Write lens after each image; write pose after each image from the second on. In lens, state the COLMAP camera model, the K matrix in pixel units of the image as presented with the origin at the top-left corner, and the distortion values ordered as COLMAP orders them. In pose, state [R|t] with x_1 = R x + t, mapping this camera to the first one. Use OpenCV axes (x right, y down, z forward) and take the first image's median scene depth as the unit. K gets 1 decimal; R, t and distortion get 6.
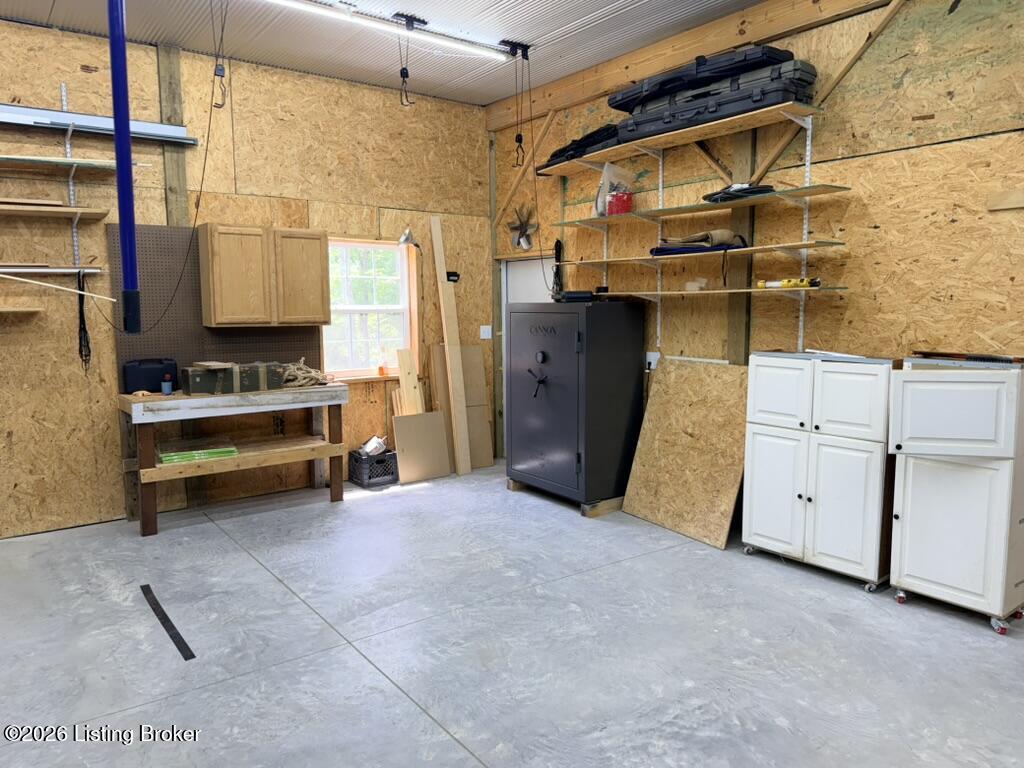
lens RADIAL K [[717.8, 0, 509.7], [0, 717.8, 384.2], [0, 0, 1]] dist [0.011244, -0.022833]
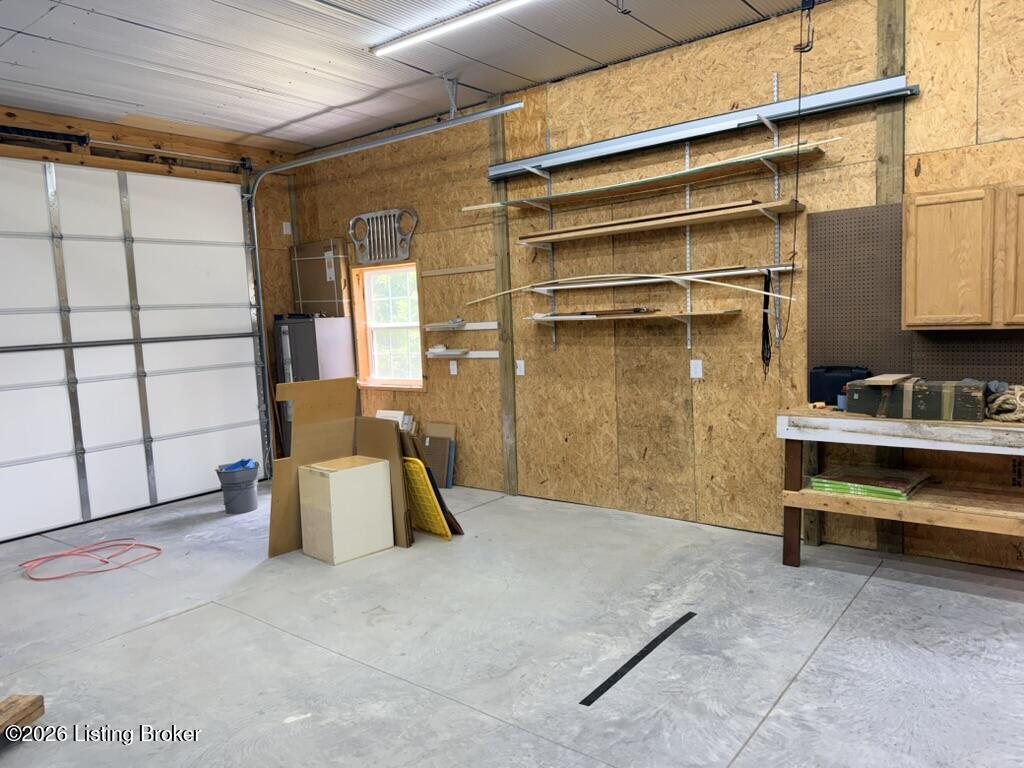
lens RADIAL K [[718.5, 0, 512.0], [0, 718.5, 384.0], [0, 0, 1]] dist [0.027551, -0.032708]
pose [[0.260621, 0.088232, -0.961401, 0.241342], [-0.068593, 0.994991, 0.072720, -0.052544], [0.963001, 0.046993, 0.265367, 0.418271]]
